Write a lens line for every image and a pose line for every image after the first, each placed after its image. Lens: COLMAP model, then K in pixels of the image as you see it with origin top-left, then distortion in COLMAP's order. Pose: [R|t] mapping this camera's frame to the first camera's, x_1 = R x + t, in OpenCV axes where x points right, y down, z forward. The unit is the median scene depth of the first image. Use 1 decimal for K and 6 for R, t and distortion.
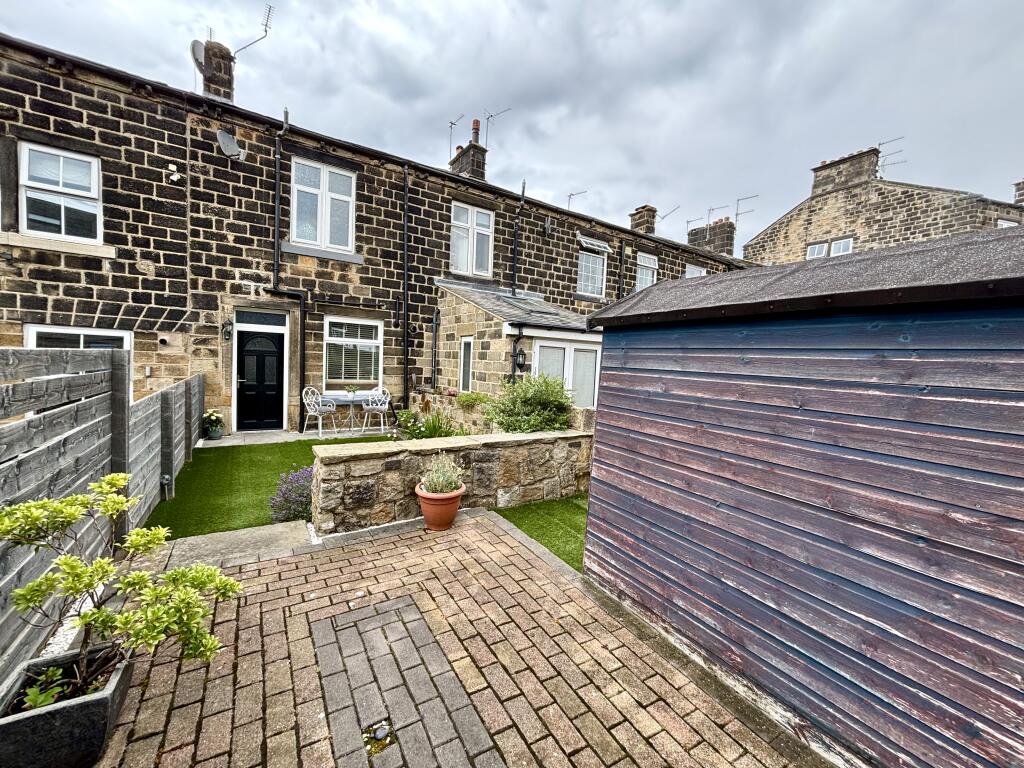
lens RADIAL K [[414.0, 0, 511.0], [0, 414.0, 388.8], [0, 0, 1]] dist [-0.002162, -0.000034]
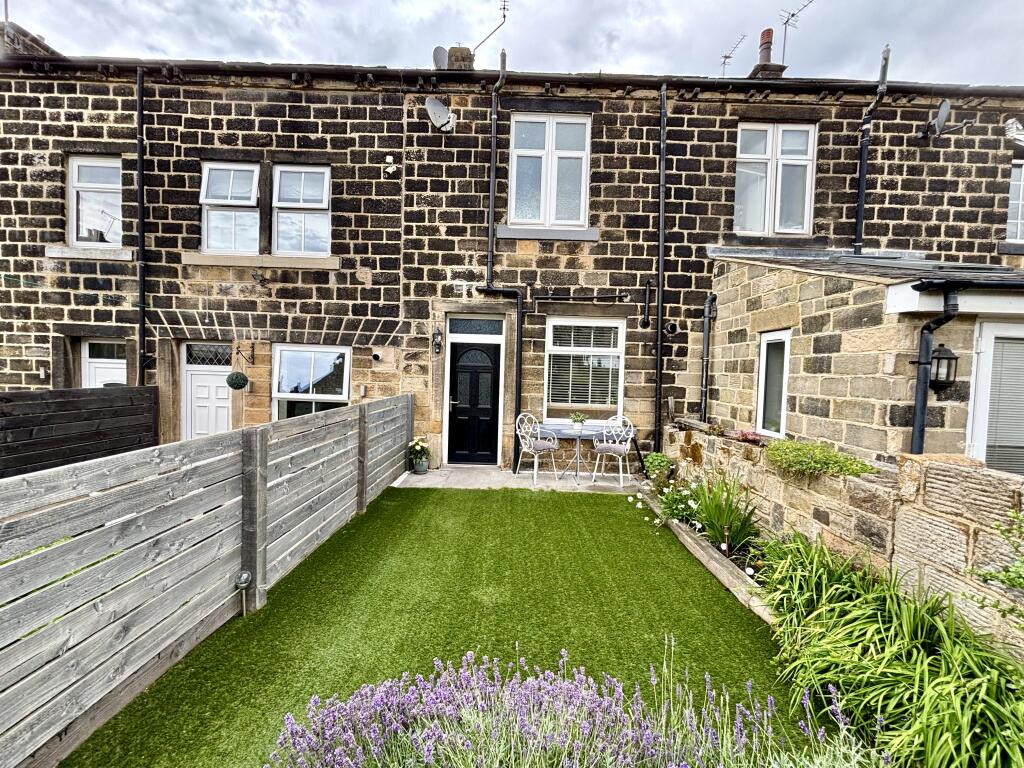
lens RADIAL K [[414.0, 0, 508.5], [0, 414.0, 386.6], [0, 0, 1]] dist [-0.002162, -0.000034]
pose [[0.832205, 0.003598, -0.554456, -0.099474], [-0.030784, 0.998736, -0.039723, -0.021435], [0.553612, 0.050126, 0.831265, 0.362683]]
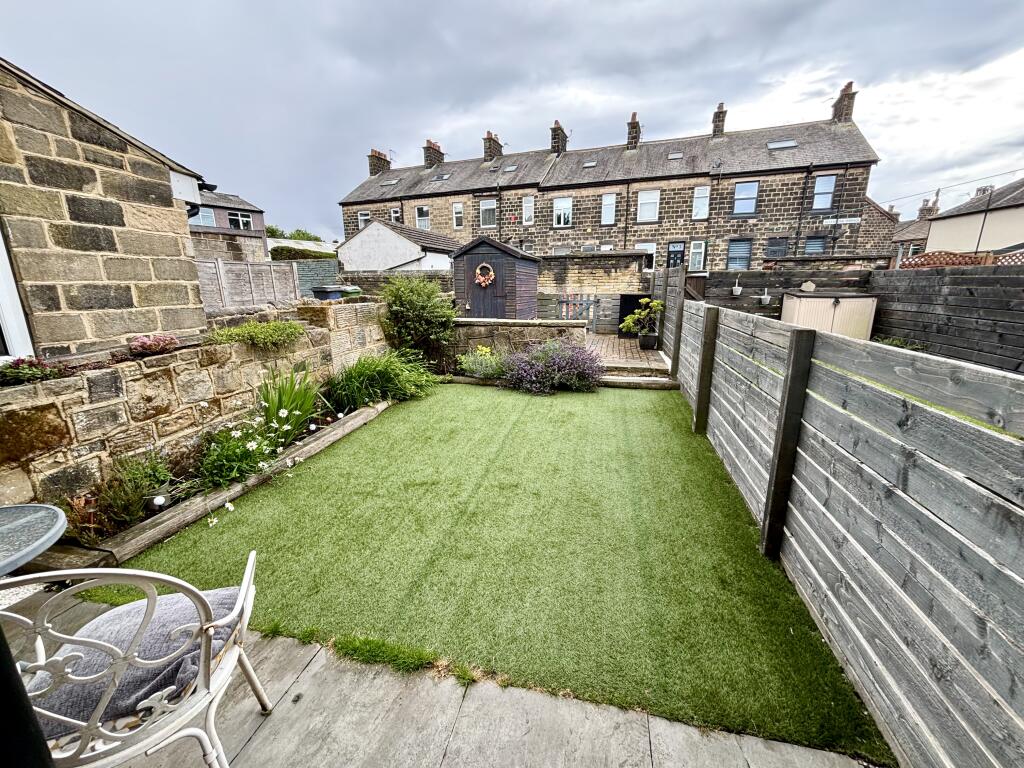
lens RADIAL K [[414.0, 0, 509.1], [0, 414.0, 384.2], [0, 0, 1]] dist [-0.002162, -0.000034]
pose [[-0.695350, -0.207951, 0.687928, -0.589350], [0.024447, 0.949824, 0.311829, -0.060236], [-0.718256, 0.233648, -0.655376, 0.967078]]
